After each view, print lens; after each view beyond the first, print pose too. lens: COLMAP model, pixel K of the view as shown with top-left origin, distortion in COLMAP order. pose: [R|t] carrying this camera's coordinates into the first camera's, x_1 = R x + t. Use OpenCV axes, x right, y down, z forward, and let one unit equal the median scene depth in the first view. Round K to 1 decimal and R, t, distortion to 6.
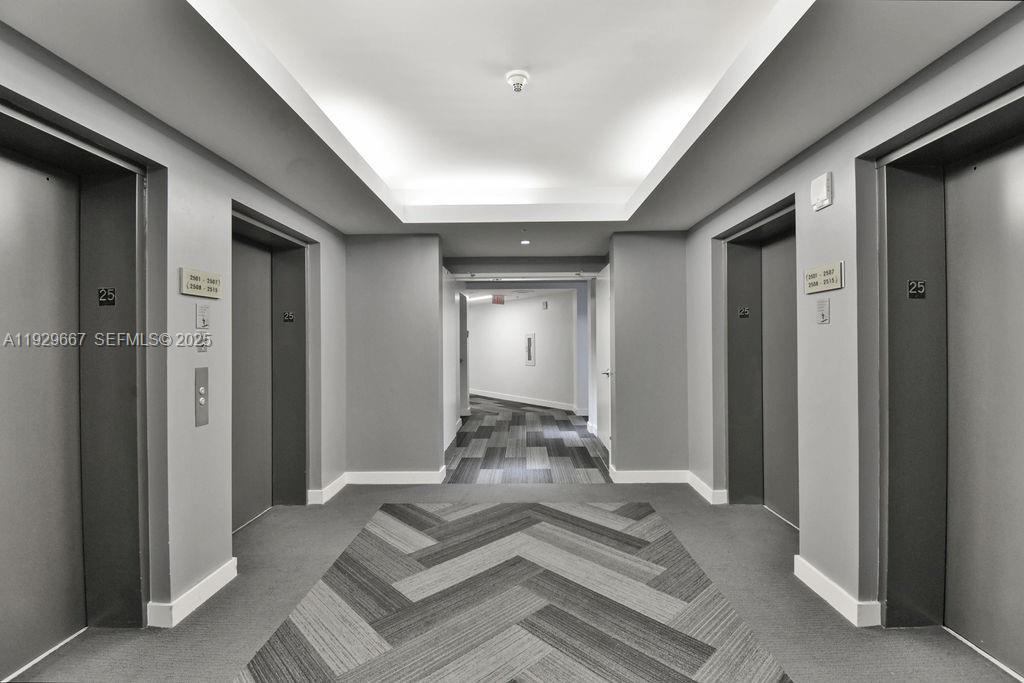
lens RADIAL K [[458.1, 0, 512.0], [0, 458.1, 345.3], [0, 0, 1]] dist [0.014525, -0.021513]
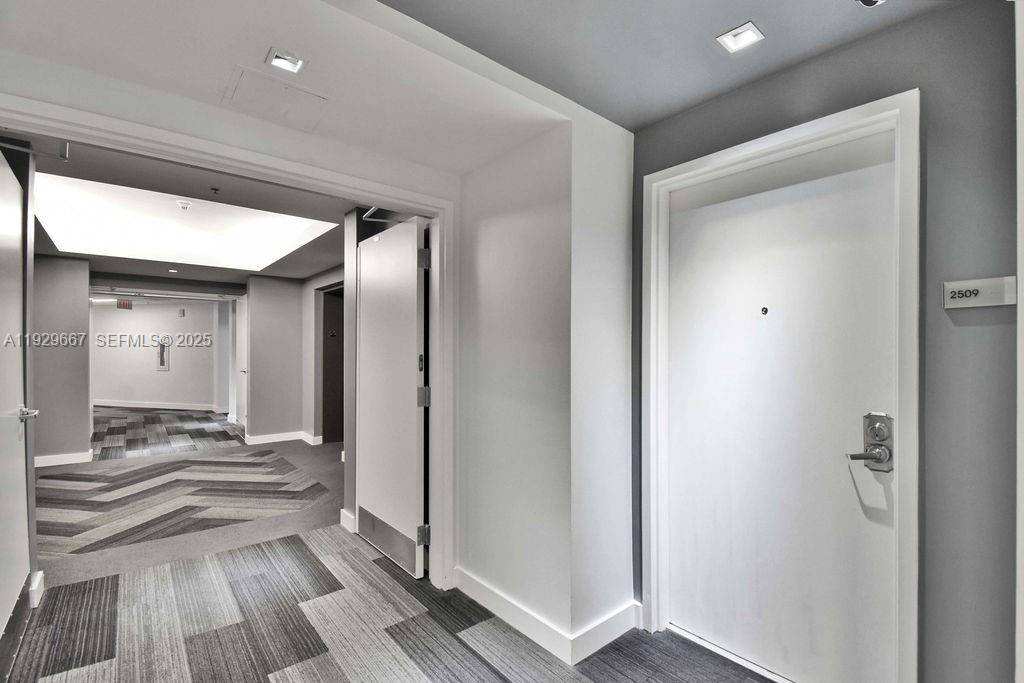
lens RADIAL K [[458.1, 0, 519.7], [0, 458.1, 354.5], [0, 0, 1]] dist [0.014525, -0.021513]
pose [[0.746722, 0.007699, 0.665091, -0.098526], [-0.010370, 0.999946, 0.000068, 0.000493], [-0.665055, -0.006948, 0.746762, -0.612208]]
